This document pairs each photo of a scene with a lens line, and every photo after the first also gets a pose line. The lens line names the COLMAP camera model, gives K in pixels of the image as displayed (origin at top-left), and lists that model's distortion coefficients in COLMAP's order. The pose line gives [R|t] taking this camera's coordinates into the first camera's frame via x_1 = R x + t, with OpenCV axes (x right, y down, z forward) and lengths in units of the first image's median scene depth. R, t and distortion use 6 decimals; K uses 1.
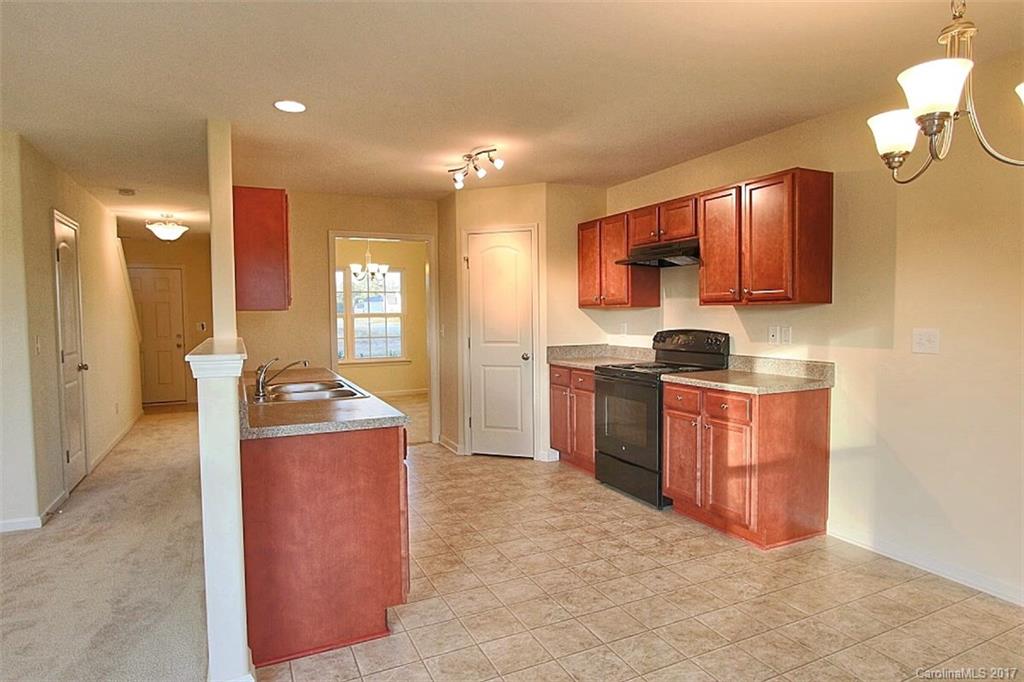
lens RADIAL K [[584.3, 0, 519.1], [0, 584.3, 340.3], [0, 0, 1]] dist [-0.015275, 0.002886]
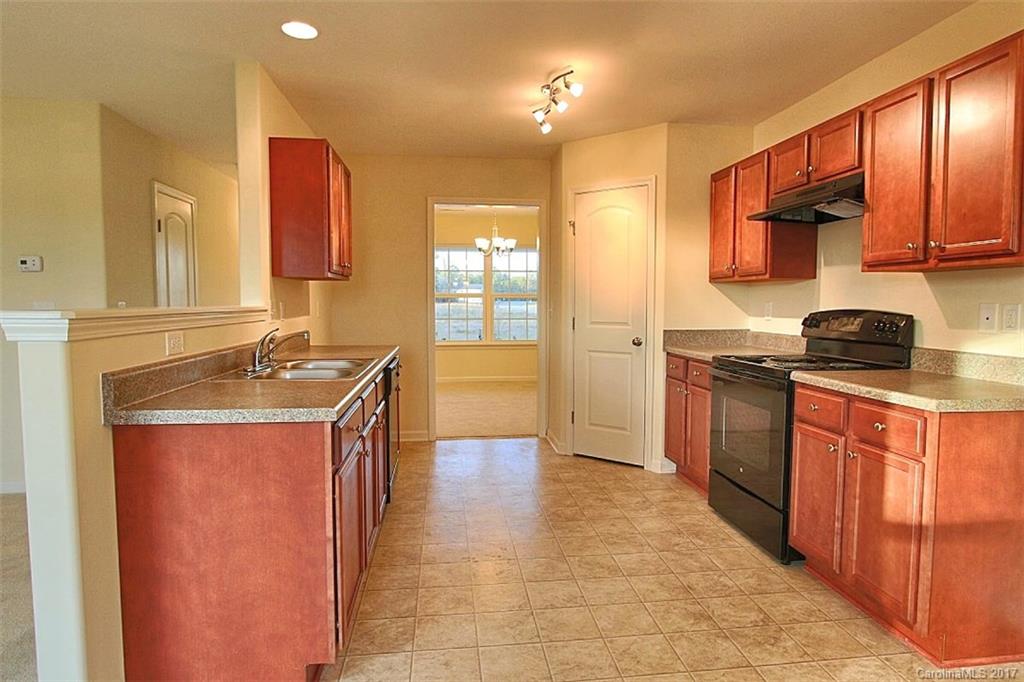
lens RADIAL K [[584.3, 0, 518.8], [0, 584.3, 338.6], [0, 0, 1]] dist [-0.015275, 0.002886]
pose [[0.947192, 0.033296, -0.318934, 0.148676], [-0.027518, 0.999366, 0.022606, 0.012665], [0.319485, -0.012635, 0.947507, 0.234458]]
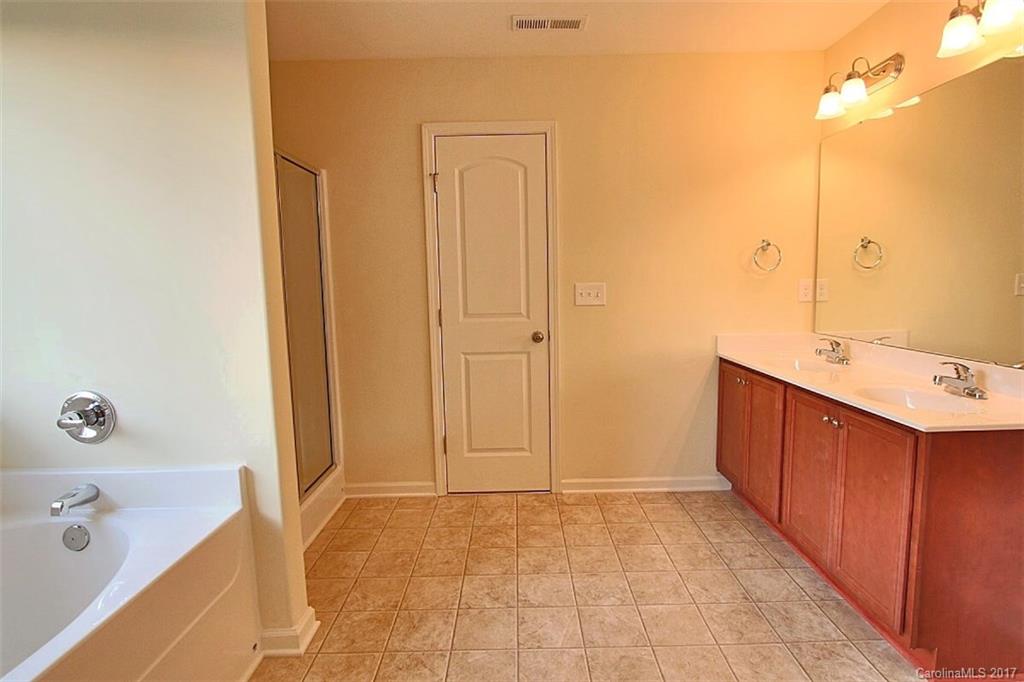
lens RADIAL K [[523.5, 0, 515.9], [0, 523.5, 339.0], [0, 0, 1]] dist [-0.023231, 0.000531]
pose [[-0.439202, 0.117571, -0.890662, 0.628437], [-0.014341, 0.990356, 0.137802, -0.033244], [0.898274, 0.073296, -0.433281, 1.026995]]
